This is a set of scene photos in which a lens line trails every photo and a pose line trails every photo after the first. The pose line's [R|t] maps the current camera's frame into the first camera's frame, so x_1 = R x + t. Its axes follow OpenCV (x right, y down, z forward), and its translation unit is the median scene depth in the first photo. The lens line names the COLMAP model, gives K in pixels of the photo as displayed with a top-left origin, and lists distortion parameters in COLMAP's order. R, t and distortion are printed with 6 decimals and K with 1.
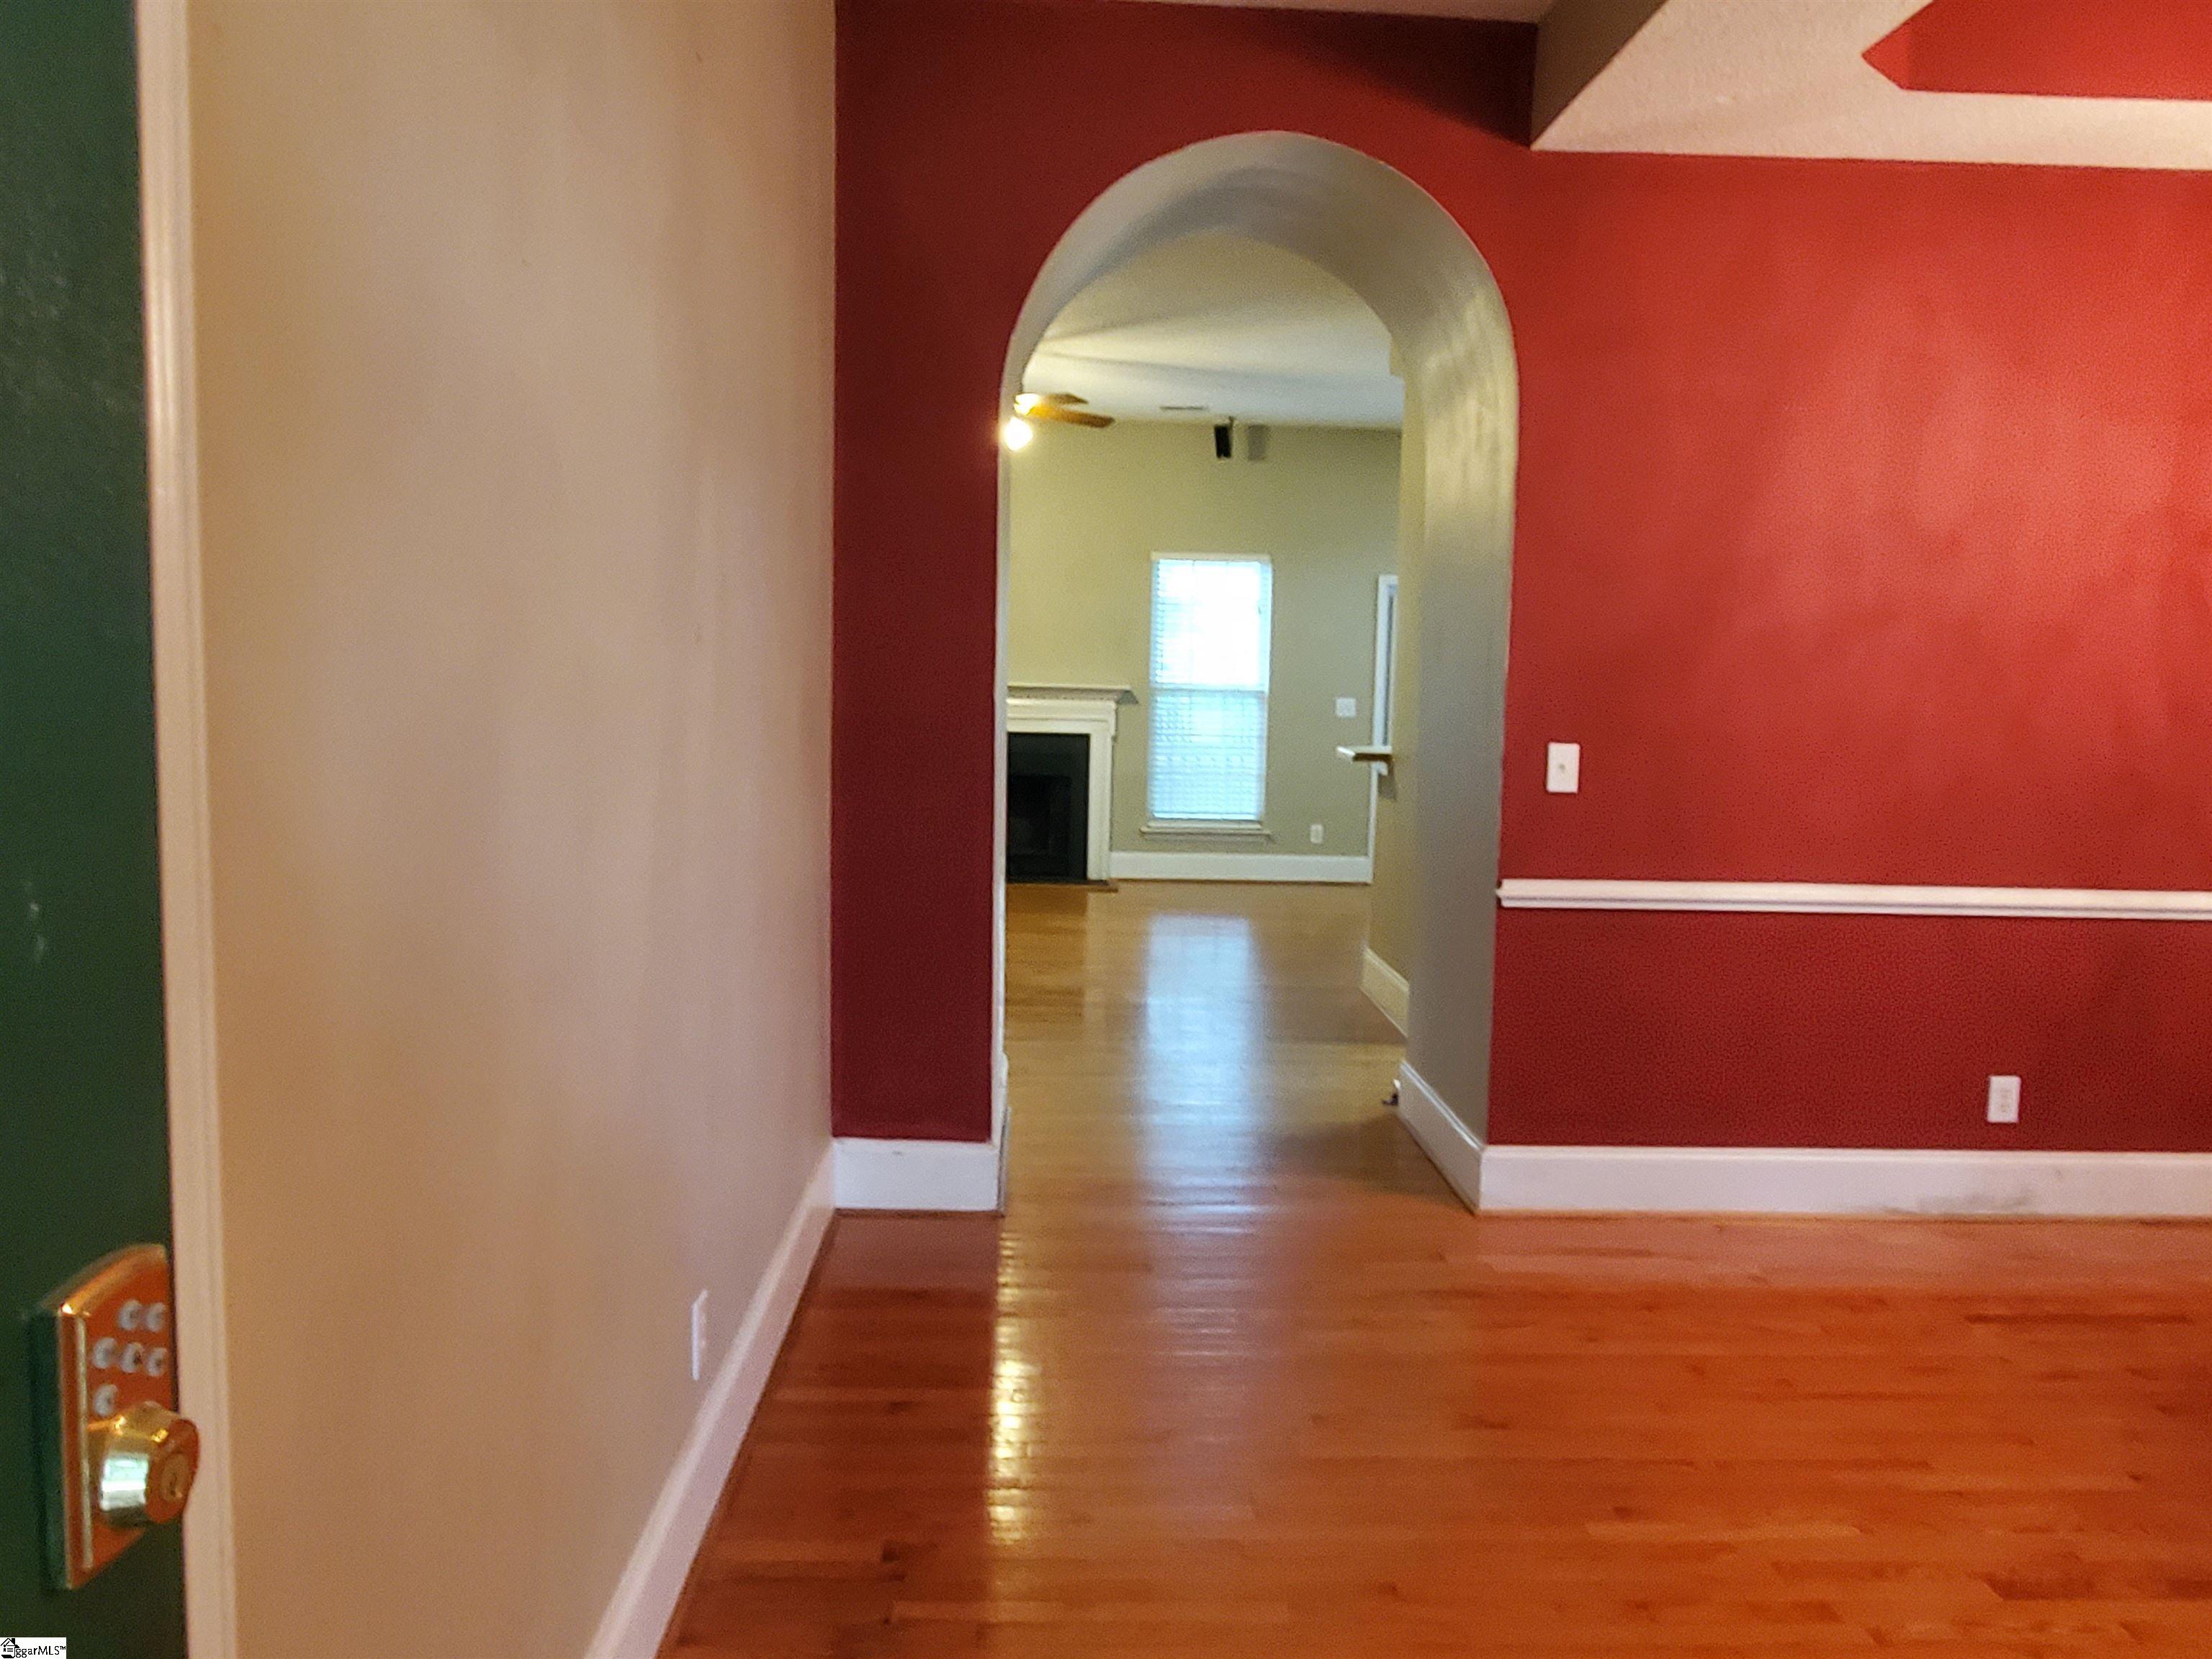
lens RADIAL K [[1618.5, 0, 1110.2], [0, 1618.5, 829.0], [0, 0, 1]] dist [-0.000025, -0.005979]
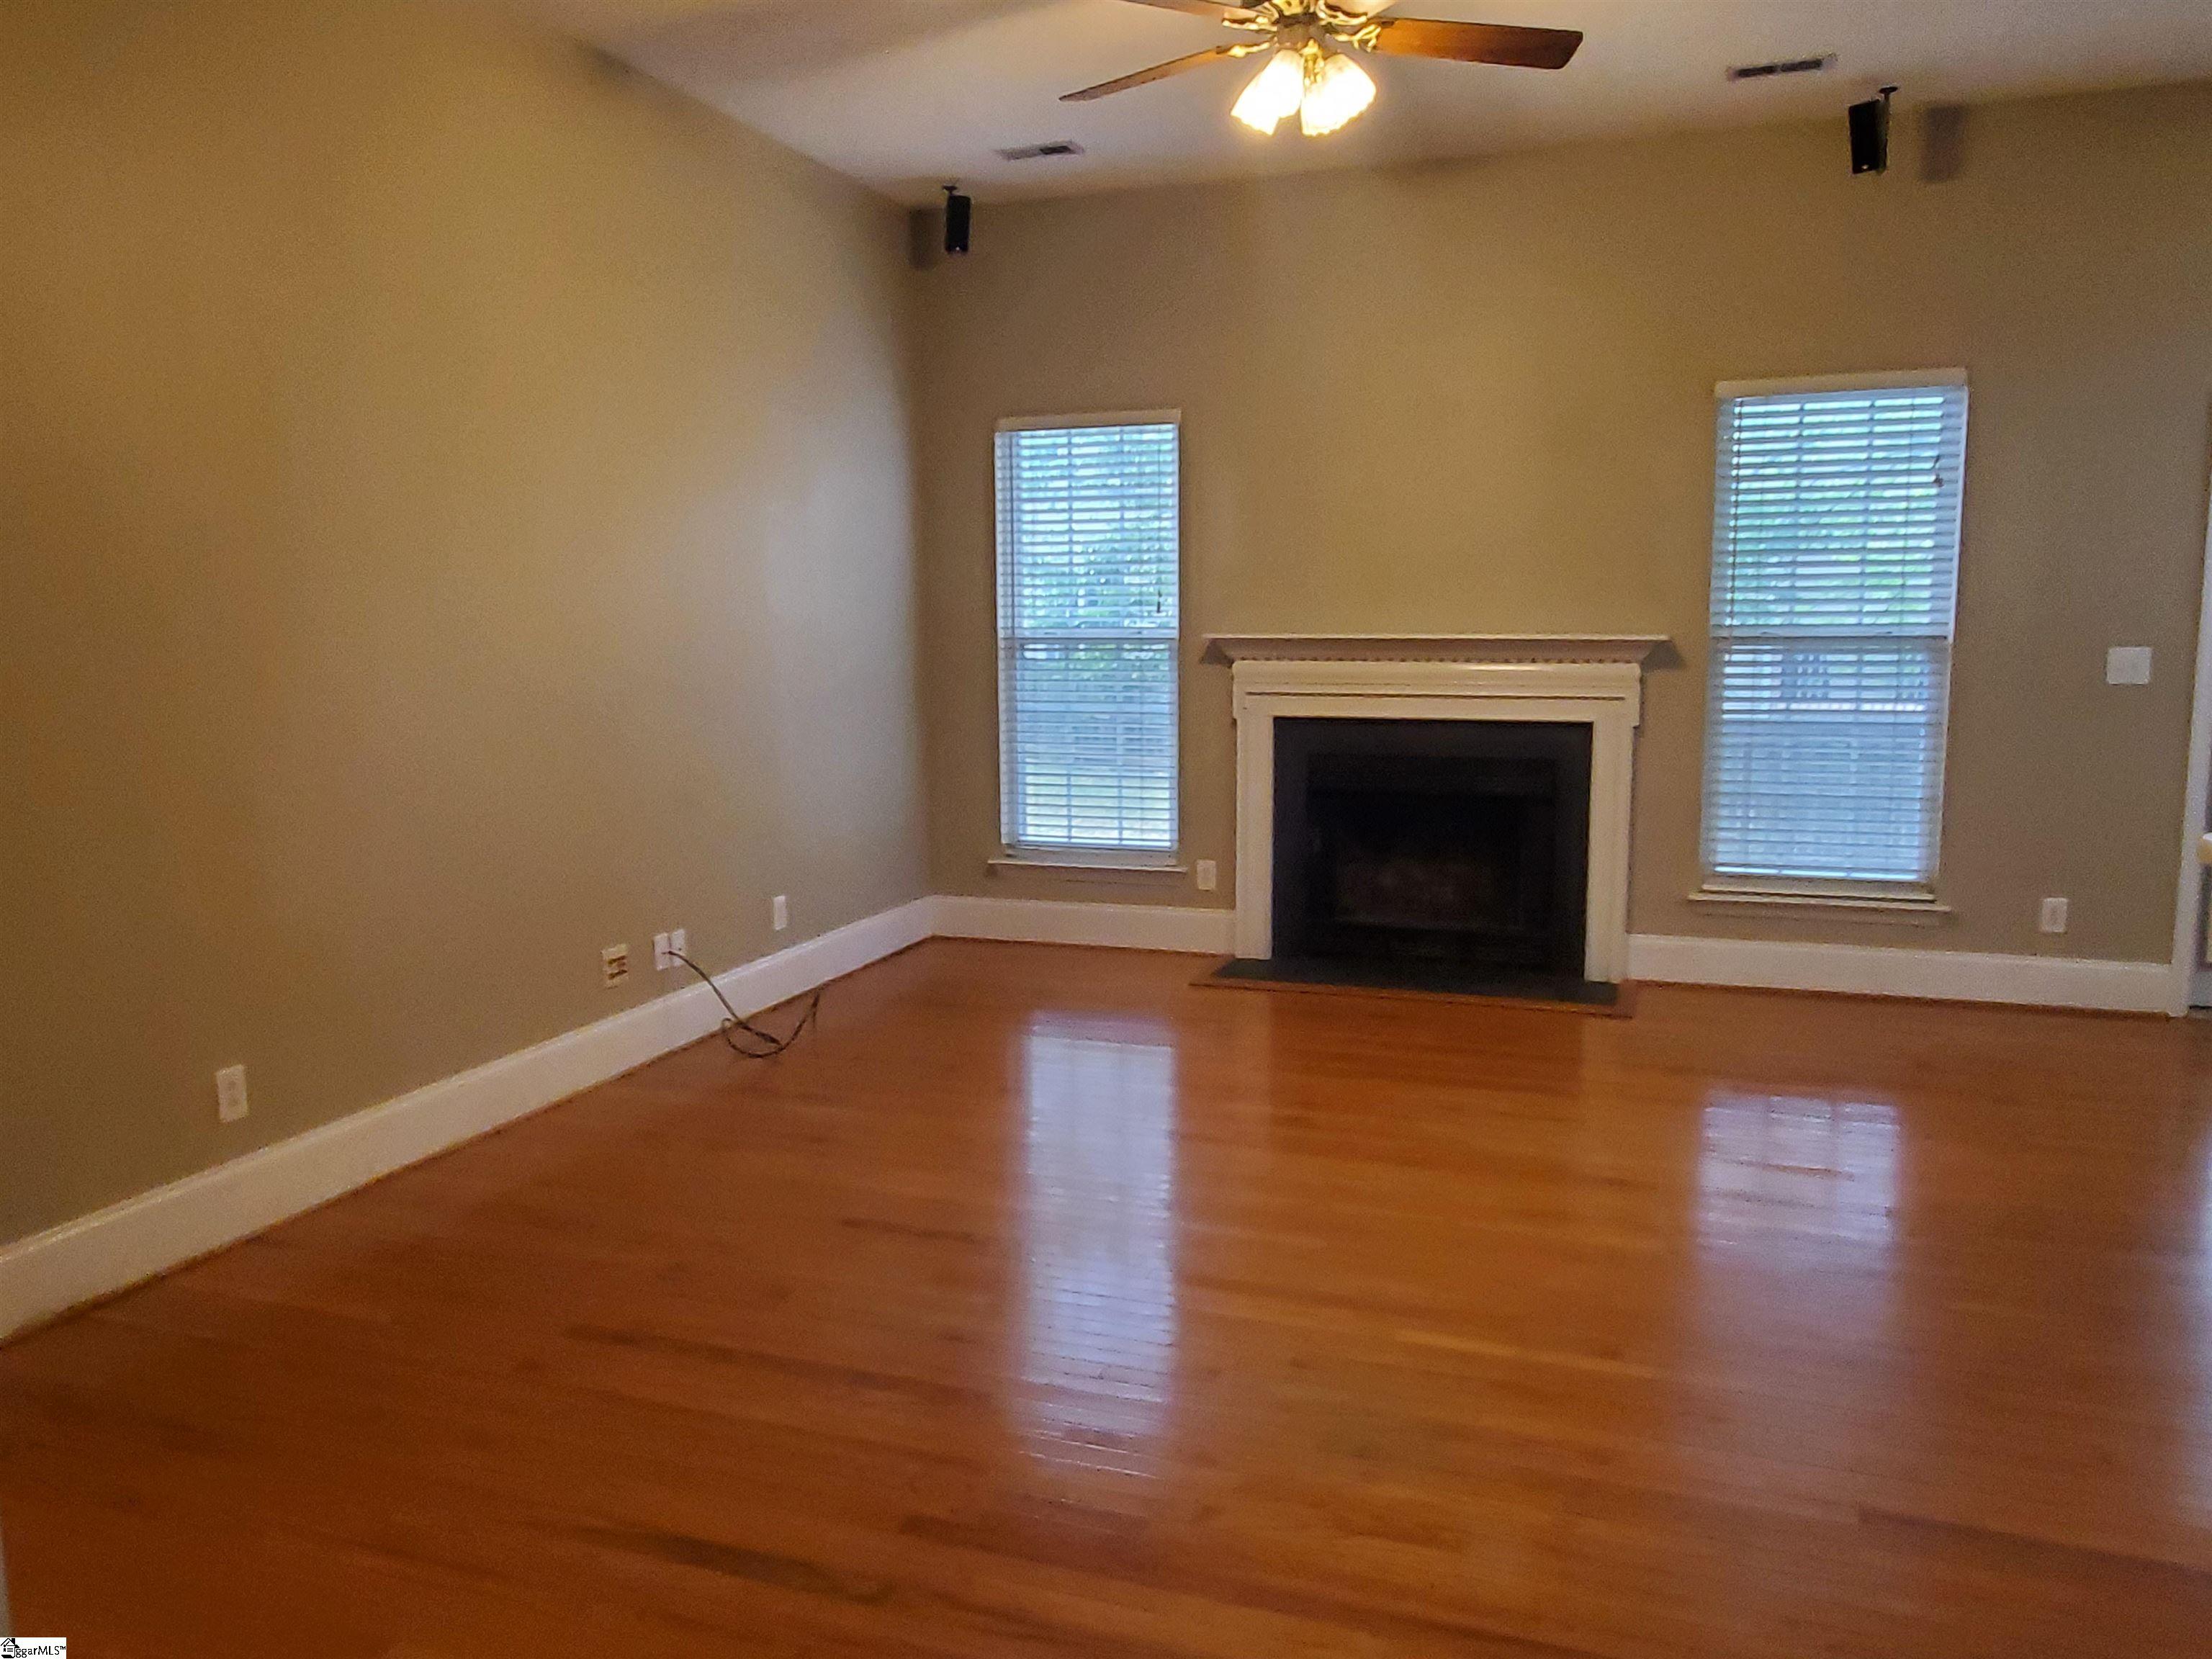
lens RADIAL K [[1618.5, 0, 1093.8], [0, 1618.5, 838.2], [0, 0, 1]] dist [-0.000025, -0.005979]
pose [[0.926947, 0.021090, -0.374600, 0.037900], [-0.007156, 0.999231, 0.038548, -0.039248], [0.375125, -0.033051, 0.926385, 0.418598]]
